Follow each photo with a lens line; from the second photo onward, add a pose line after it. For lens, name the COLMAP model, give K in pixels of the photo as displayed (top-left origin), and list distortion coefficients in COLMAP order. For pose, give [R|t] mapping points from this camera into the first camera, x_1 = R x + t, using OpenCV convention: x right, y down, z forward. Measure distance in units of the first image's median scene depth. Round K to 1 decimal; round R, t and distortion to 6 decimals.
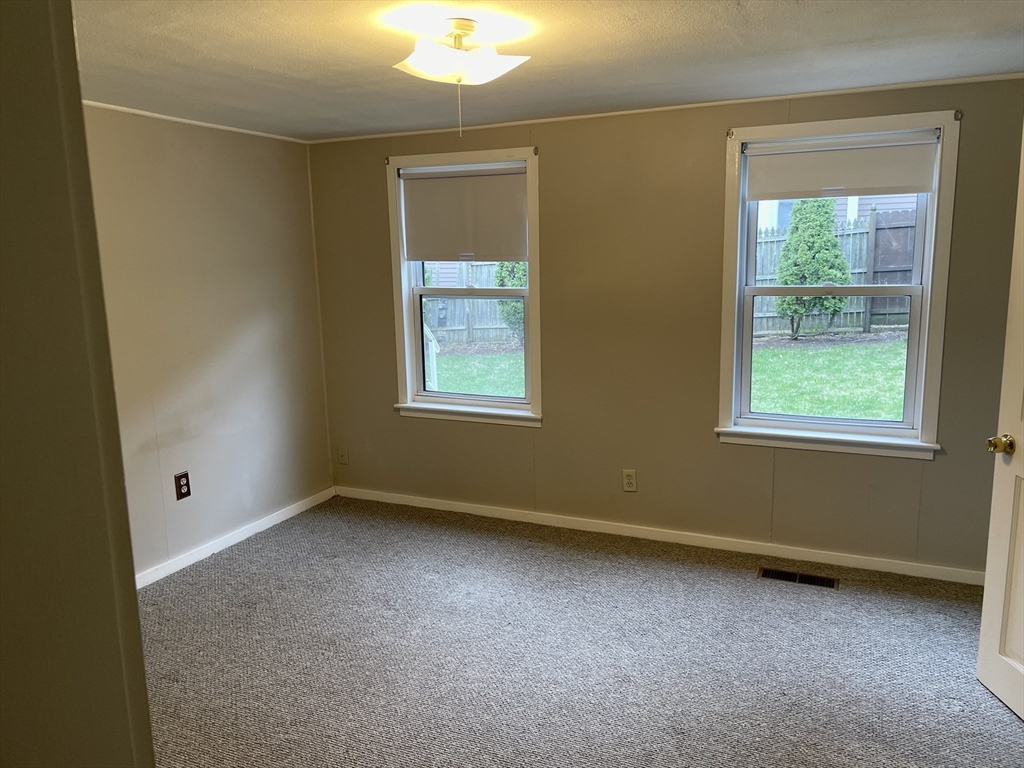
lens RADIAL K [[781.9, 0, 512.0], [0, 781.9, 384.0], [0, 0, 1]] dist [0.092422, -0.127091]
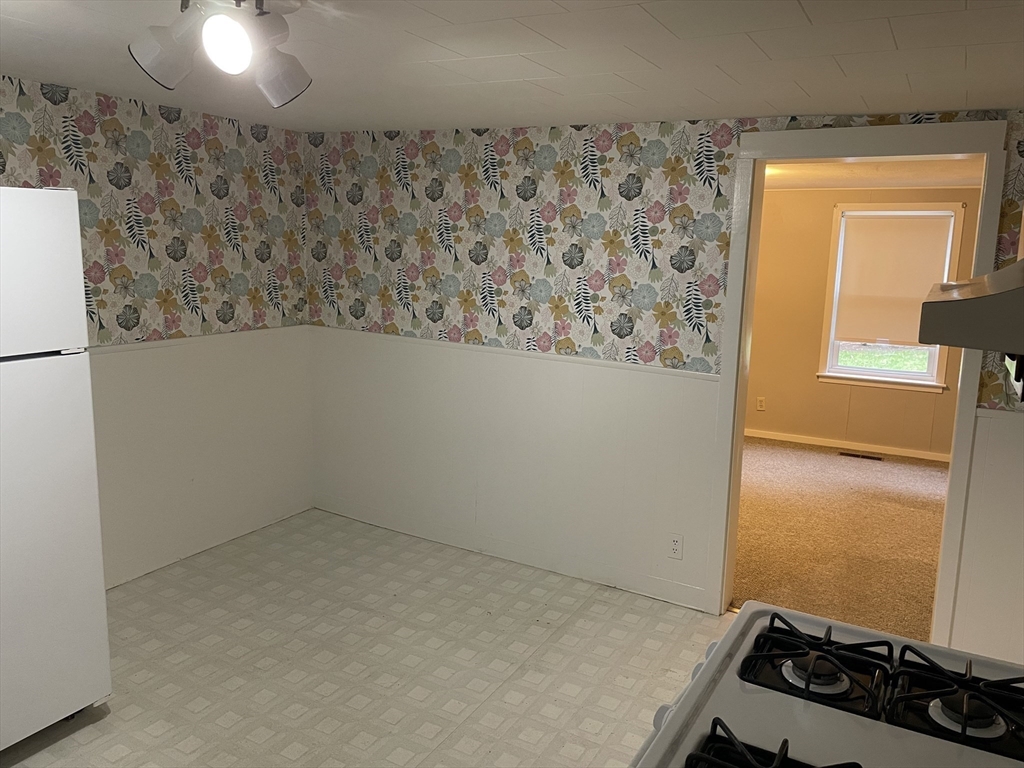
lens RADIAL K [[781.9, 0, 512.0], [0, 781.9, 384.0], [0, 0, 1]] dist [0.092422, -0.127091]
pose [[0.995860, 0.057229, -0.070629, -0.280077], [-0.057665, 0.998327, -0.004143, 0.123276], [0.070274, 0.008199, 0.997494, -0.769824]]
